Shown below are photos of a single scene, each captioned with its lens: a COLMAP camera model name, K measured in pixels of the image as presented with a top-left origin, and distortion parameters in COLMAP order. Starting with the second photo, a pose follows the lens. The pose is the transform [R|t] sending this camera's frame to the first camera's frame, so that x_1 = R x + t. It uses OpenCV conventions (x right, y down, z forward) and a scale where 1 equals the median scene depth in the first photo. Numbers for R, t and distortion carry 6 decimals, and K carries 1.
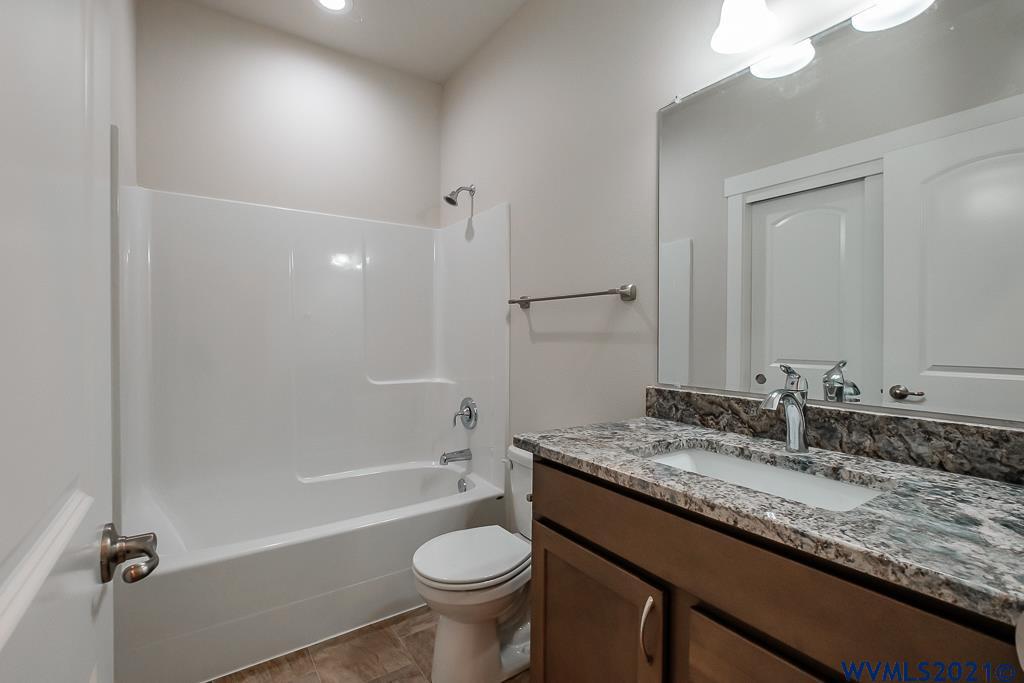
lens RADIAL K [[448.2, 0, 511.1], [0, 448.2, 338.9], [0, 0, 1]] dist [-0.000469, -0.000166]
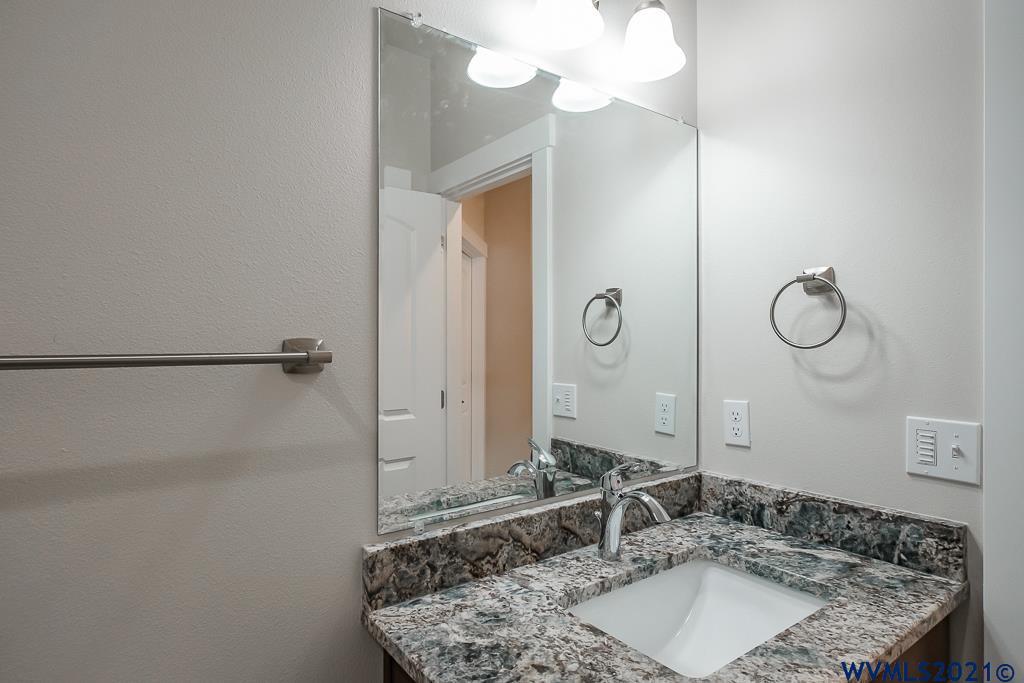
lens RADIAL K [[552.4, 0, 511.2], [0, 552.4, 340.5], [0, 0, 1]] dist [-0.000029, 0.001800]
pose [[-0.025640, -0.002359, 0.999668, -0.375259], [0.009109, 0.999955, 0.002594, -0.152495], [-0.999630, 0.009173, -0.025617, 1.041756]]
